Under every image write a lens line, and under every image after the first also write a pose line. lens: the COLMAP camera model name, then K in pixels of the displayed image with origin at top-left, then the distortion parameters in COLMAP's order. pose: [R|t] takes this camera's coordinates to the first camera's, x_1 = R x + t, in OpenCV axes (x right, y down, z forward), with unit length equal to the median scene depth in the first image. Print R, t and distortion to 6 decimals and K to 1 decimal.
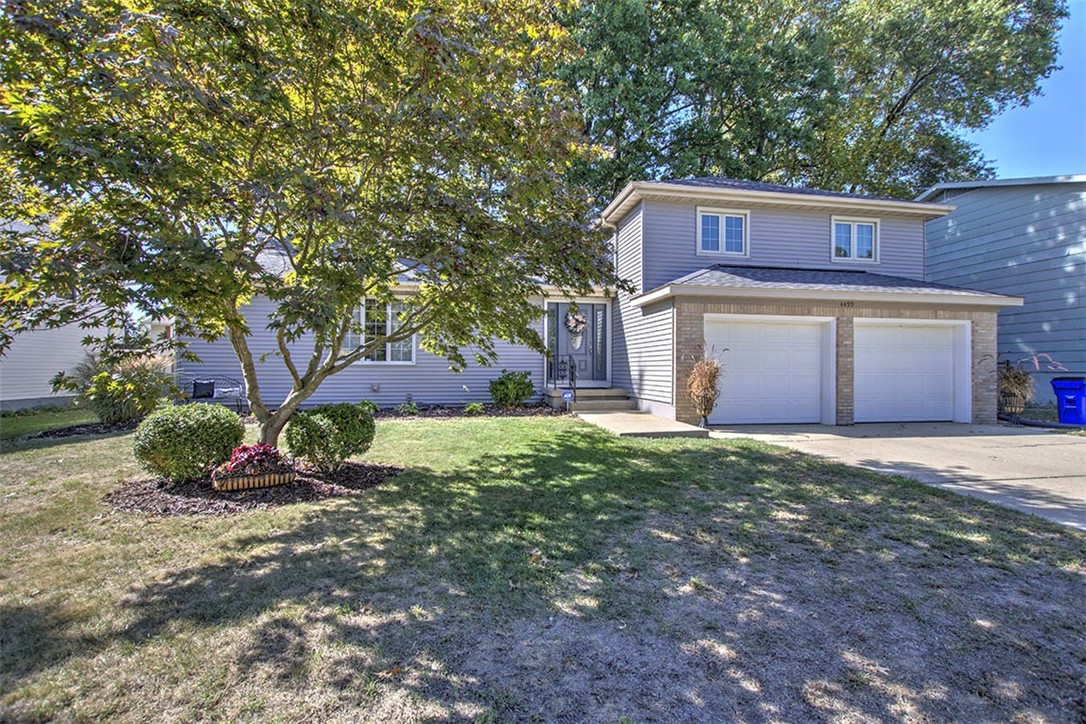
lens RADIAL K [[470.4, 0, 541.6], [0, 470.4, 365.8], [0, 0, 1]] dist [0.000465, 0.000086]
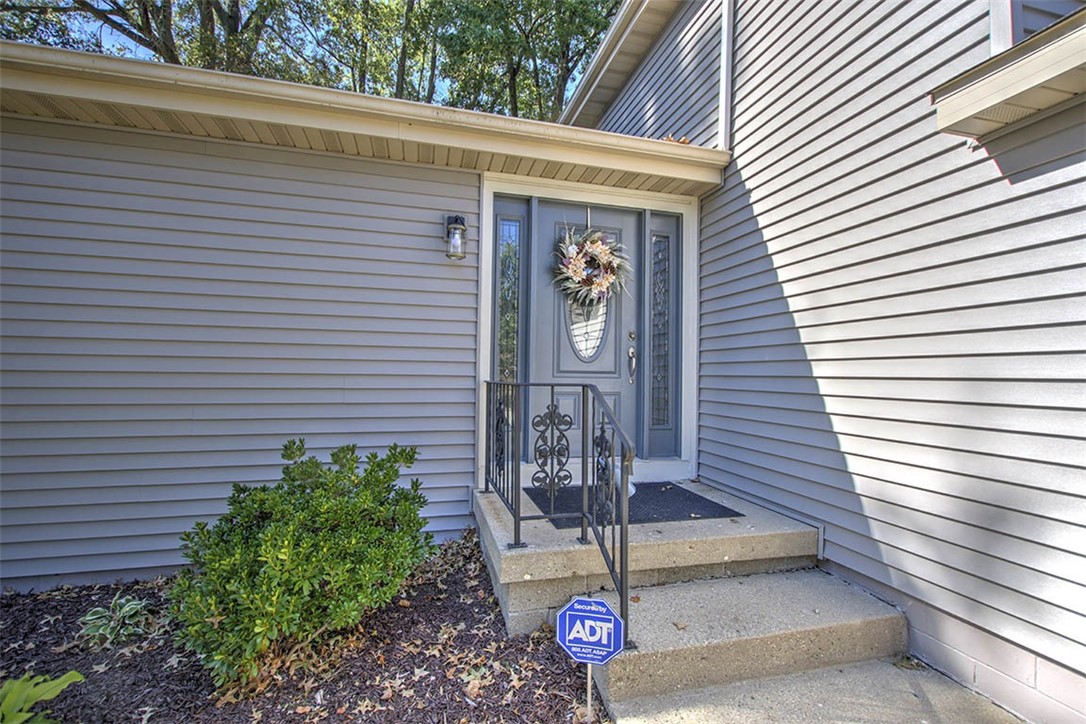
lens RADIAL K [[470.4, 0, 542.9], [0, 470.4, 364.7], [0, 0, 1]] dist [0.000465, 0.000086]
pose [[0.997349, 0.007272, 0.072400, 0.022619], [-0.007051, 0.999970, -0.003312, -0.028182], [-0.072422, 0.002793, 0.997370, 0.702911]]
